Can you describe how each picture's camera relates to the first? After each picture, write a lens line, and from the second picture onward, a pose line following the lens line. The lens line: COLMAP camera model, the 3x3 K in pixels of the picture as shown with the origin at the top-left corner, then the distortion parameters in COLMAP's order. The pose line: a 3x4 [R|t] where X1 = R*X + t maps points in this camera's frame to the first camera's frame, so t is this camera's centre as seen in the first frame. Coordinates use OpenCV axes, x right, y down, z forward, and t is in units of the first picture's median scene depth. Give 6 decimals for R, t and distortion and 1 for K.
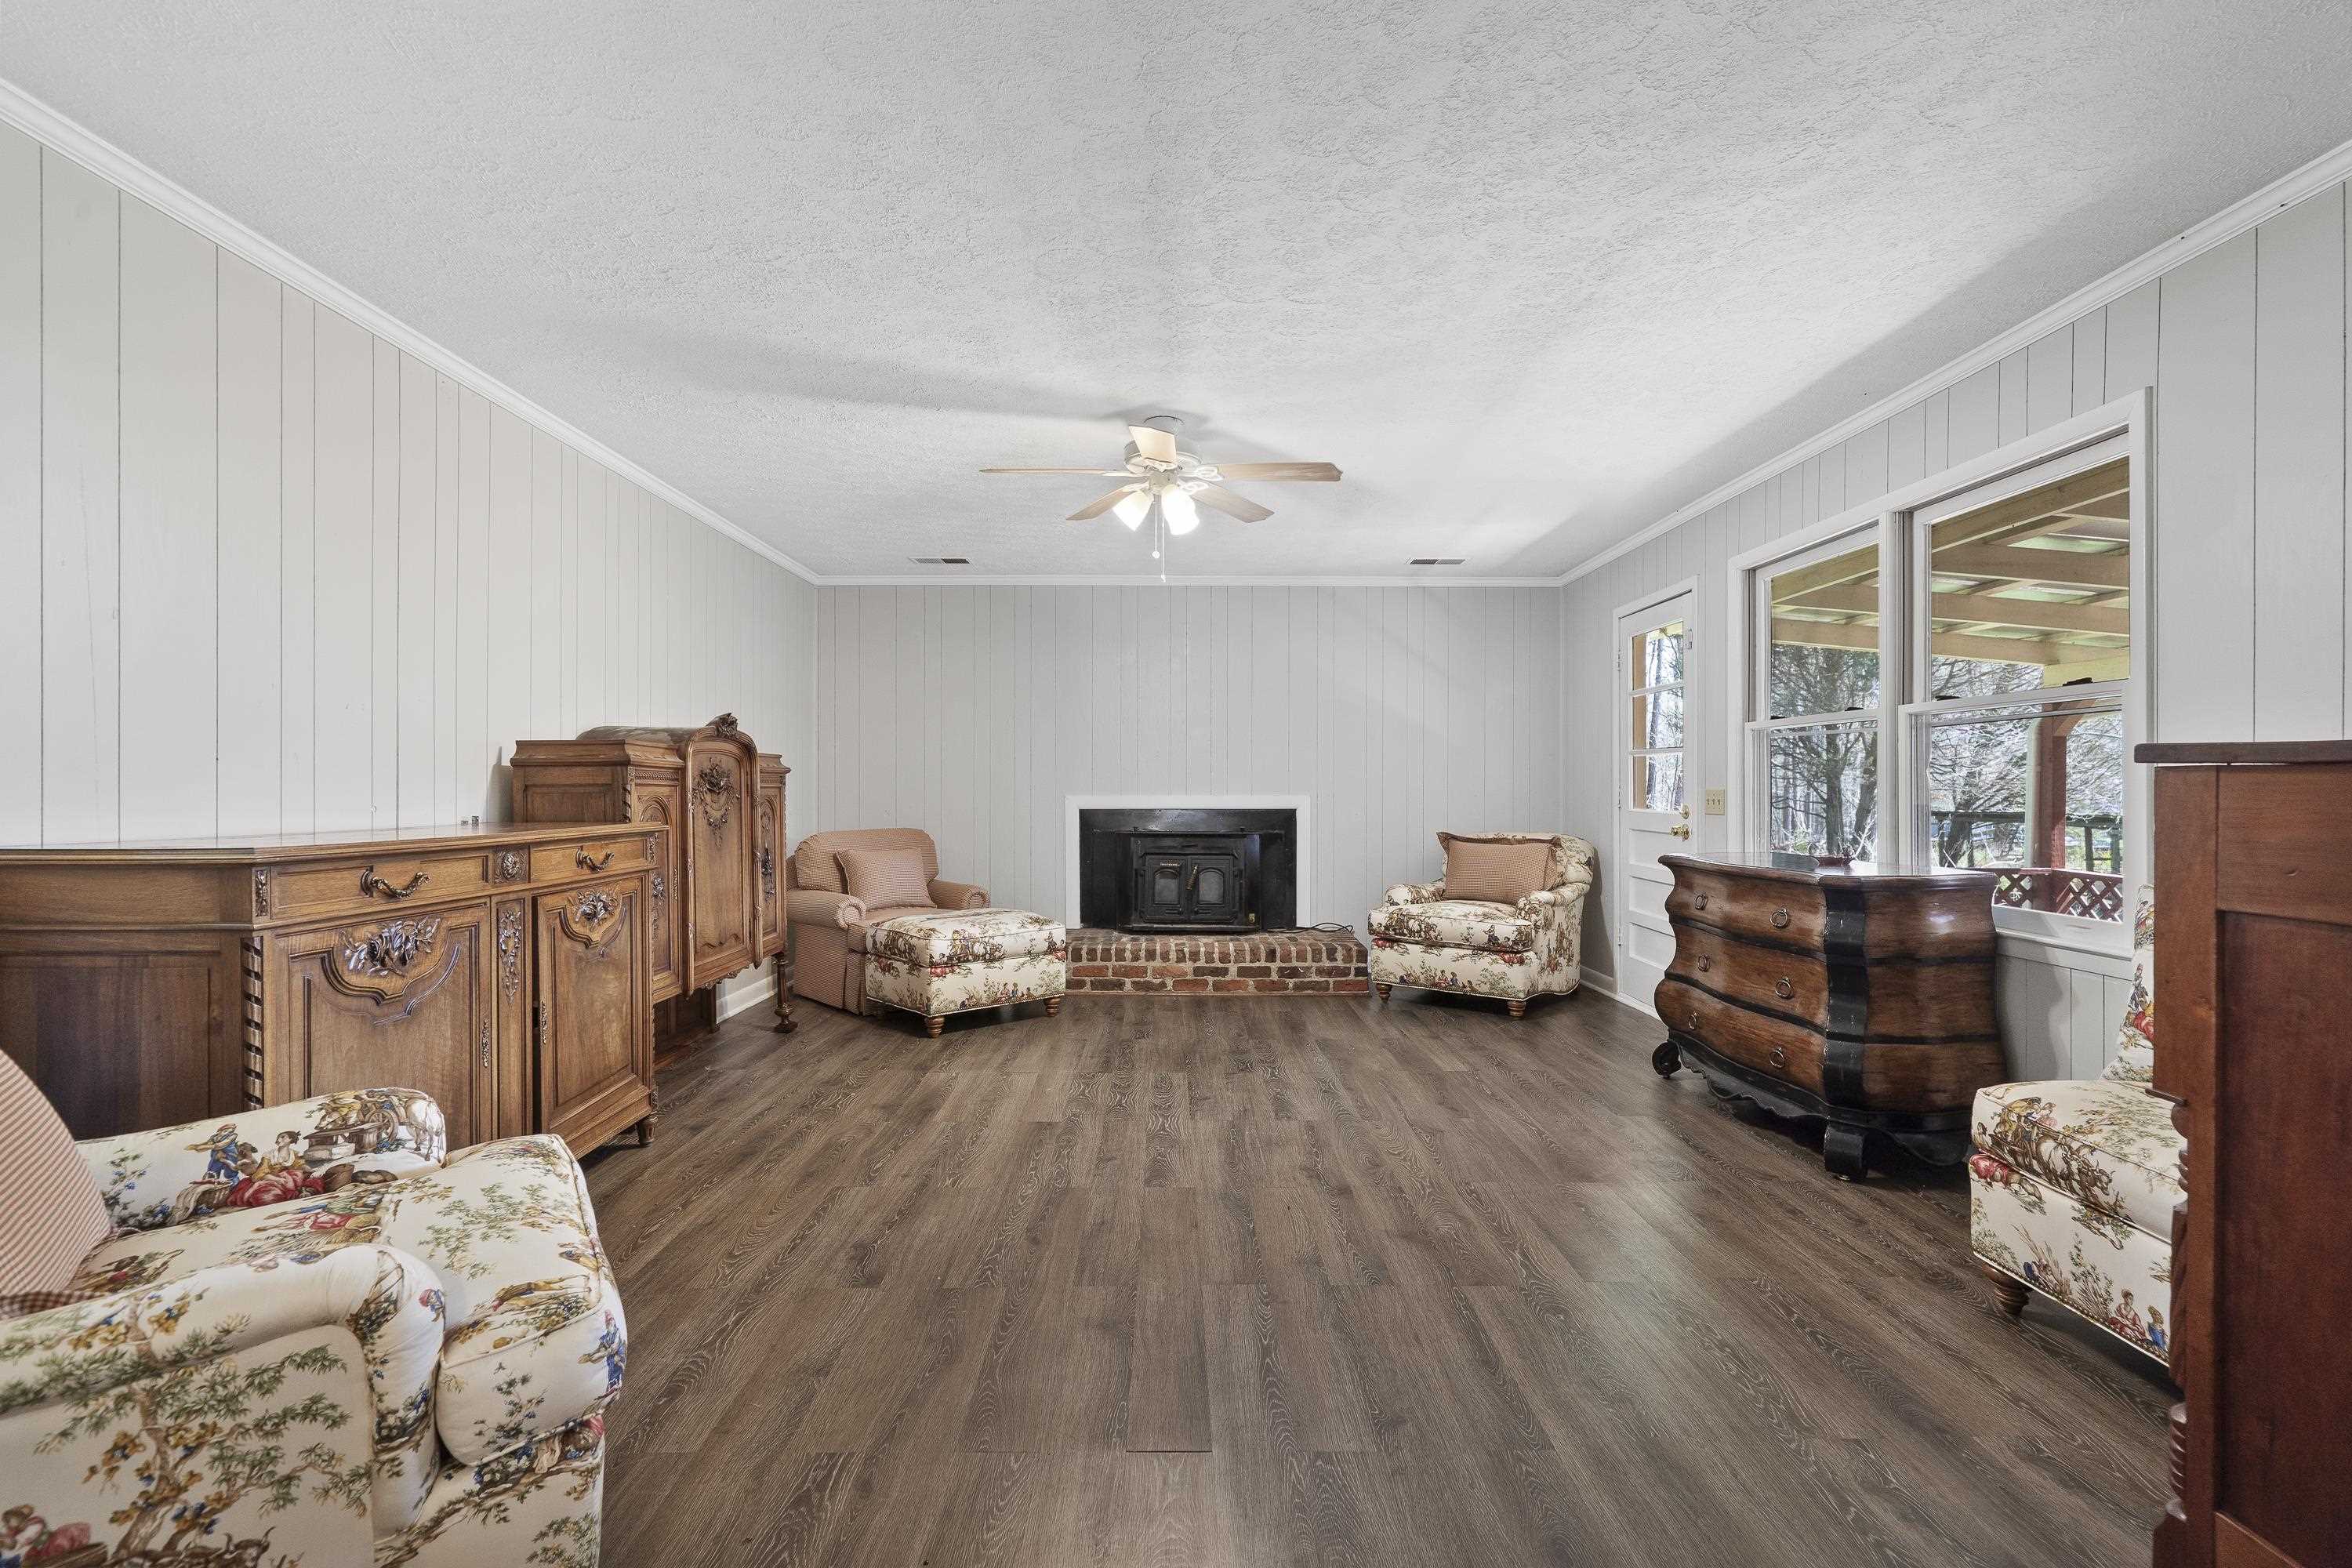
lens RADIAL K [[1056.9, 0, 1167.1], [0, 1056.9, 792.4], [0, 0, 1]] dist [-0.001393, 0.000175]
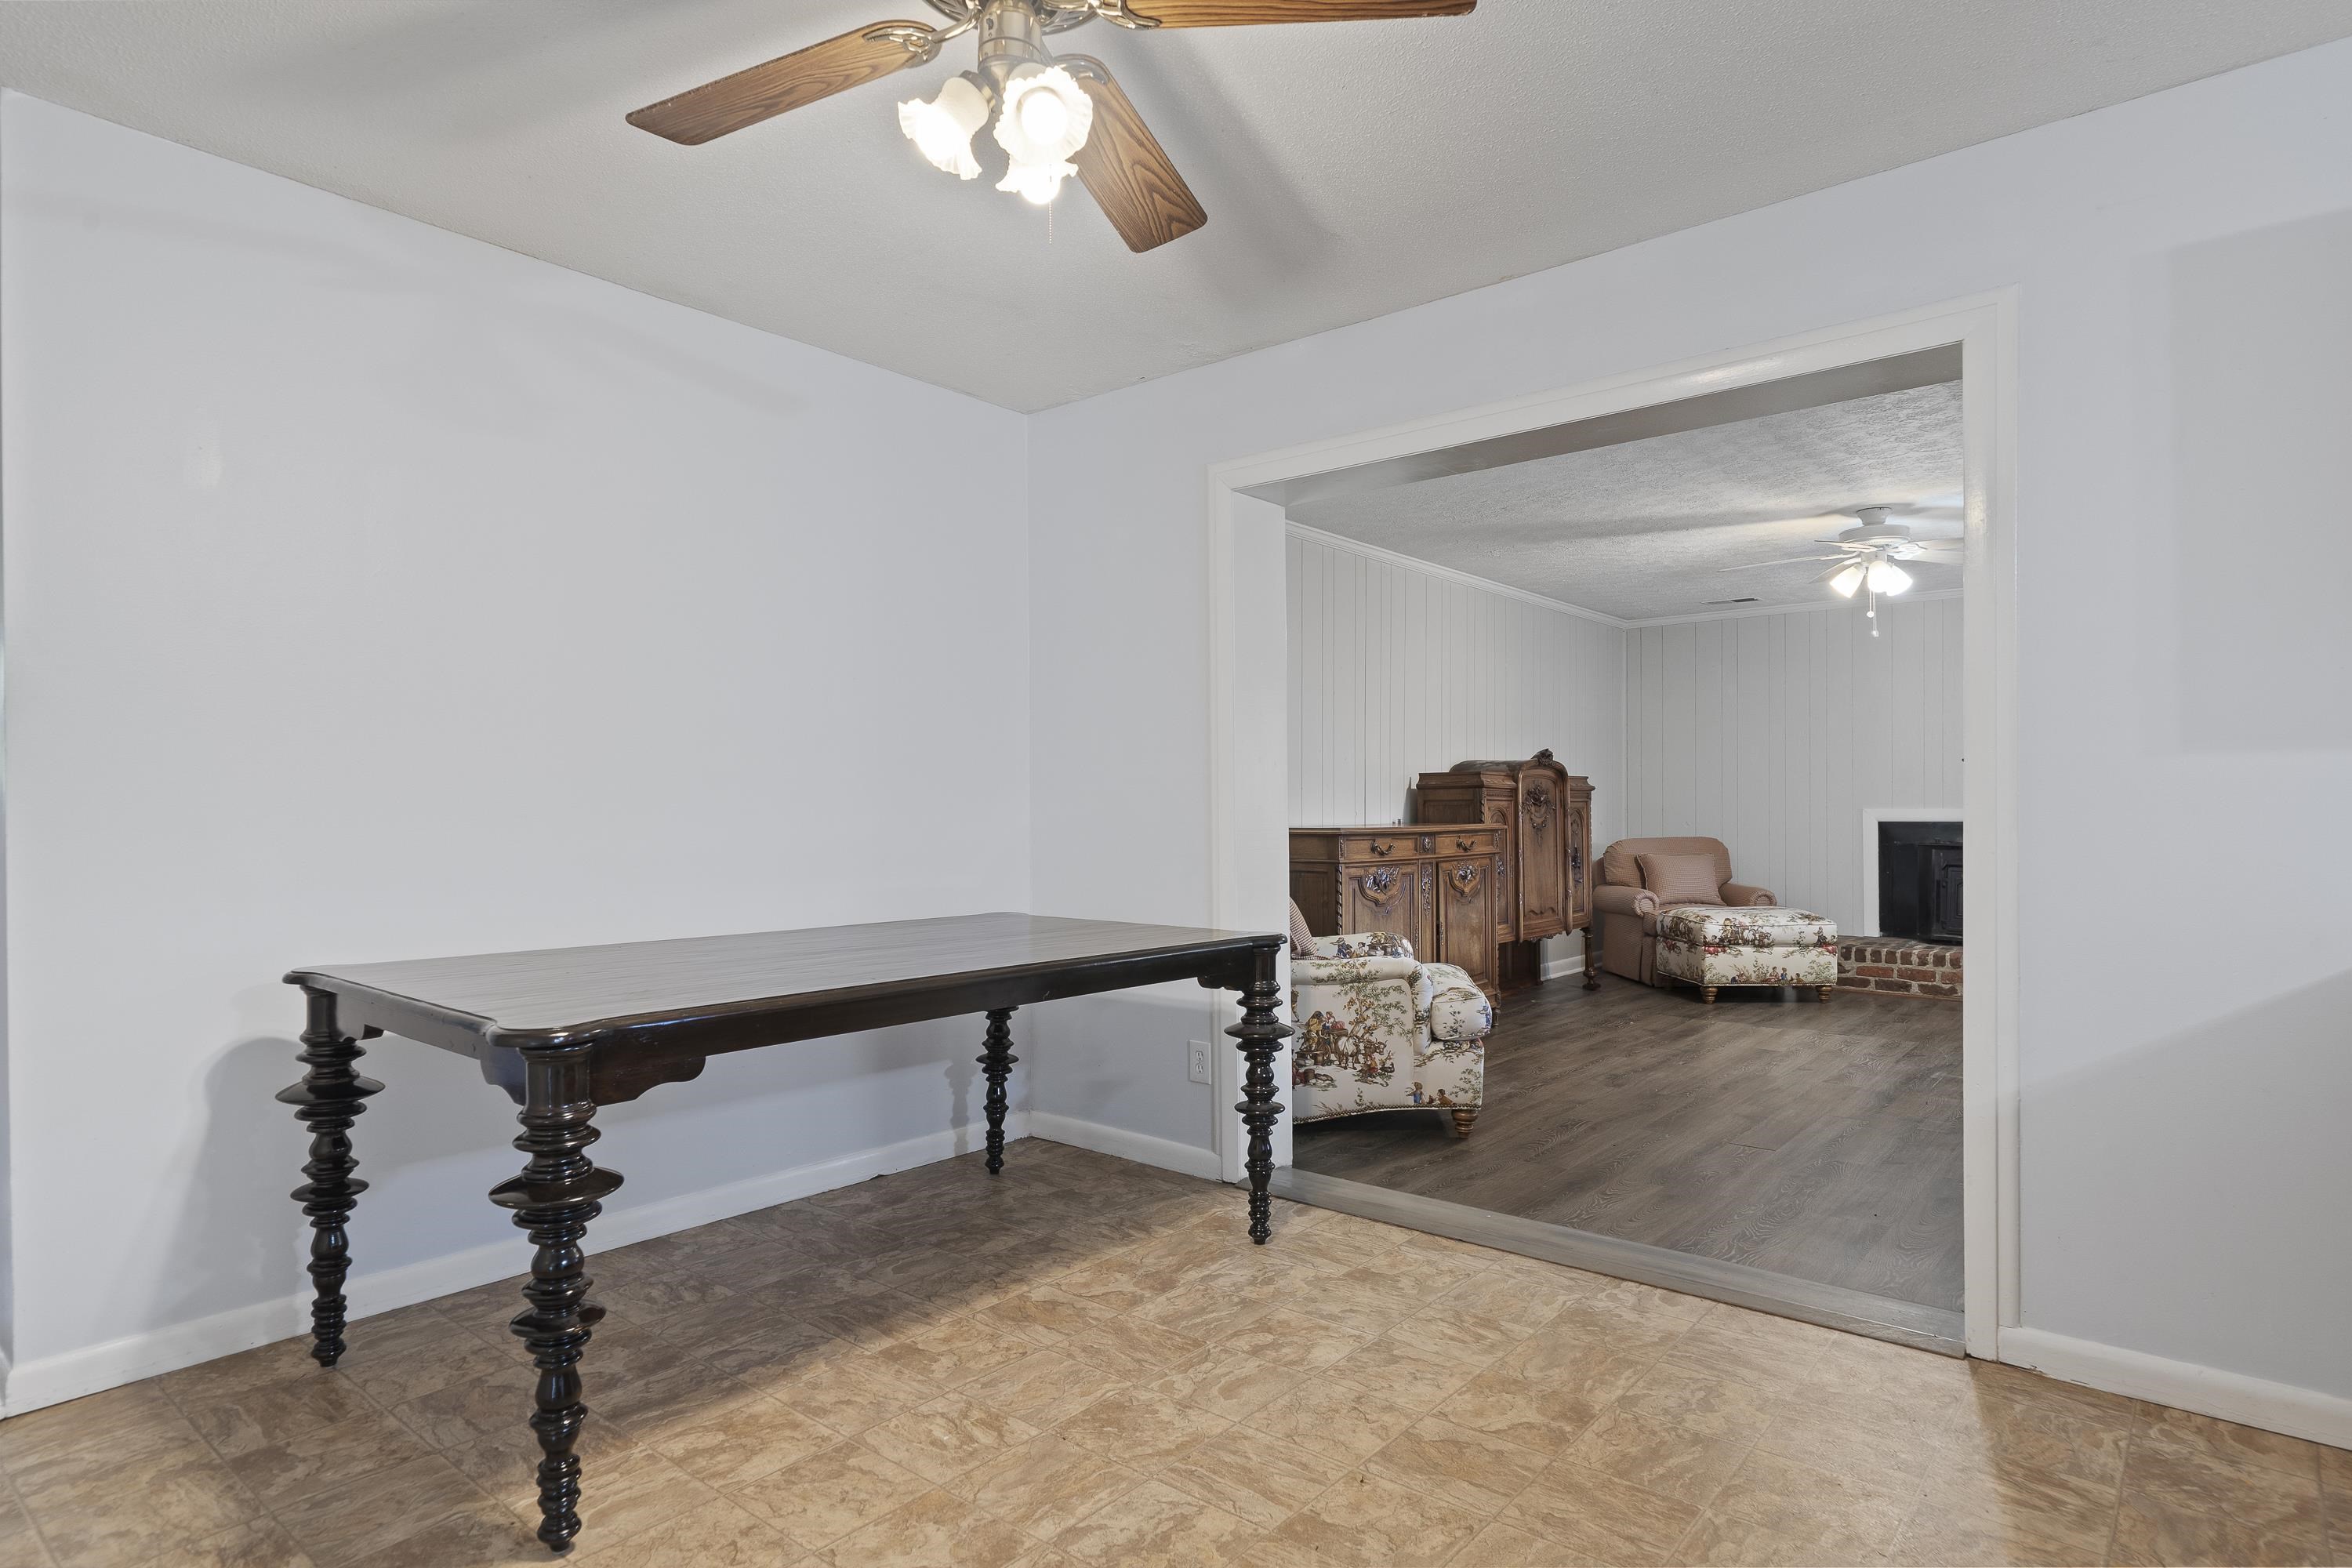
lens RADIAL K [[1271.1, 0, 1171.0], [0, 1271.1, 793.9], [0, 0, 1]] dist [0.001157, 0.000104]
pose [[0.765250, -0.007314, -0.643691, 0.321209], [0.000260, 0.999939, -0.011053, 0.004115], [0.643733, 0.008291, 0.765206, -0.678903]]
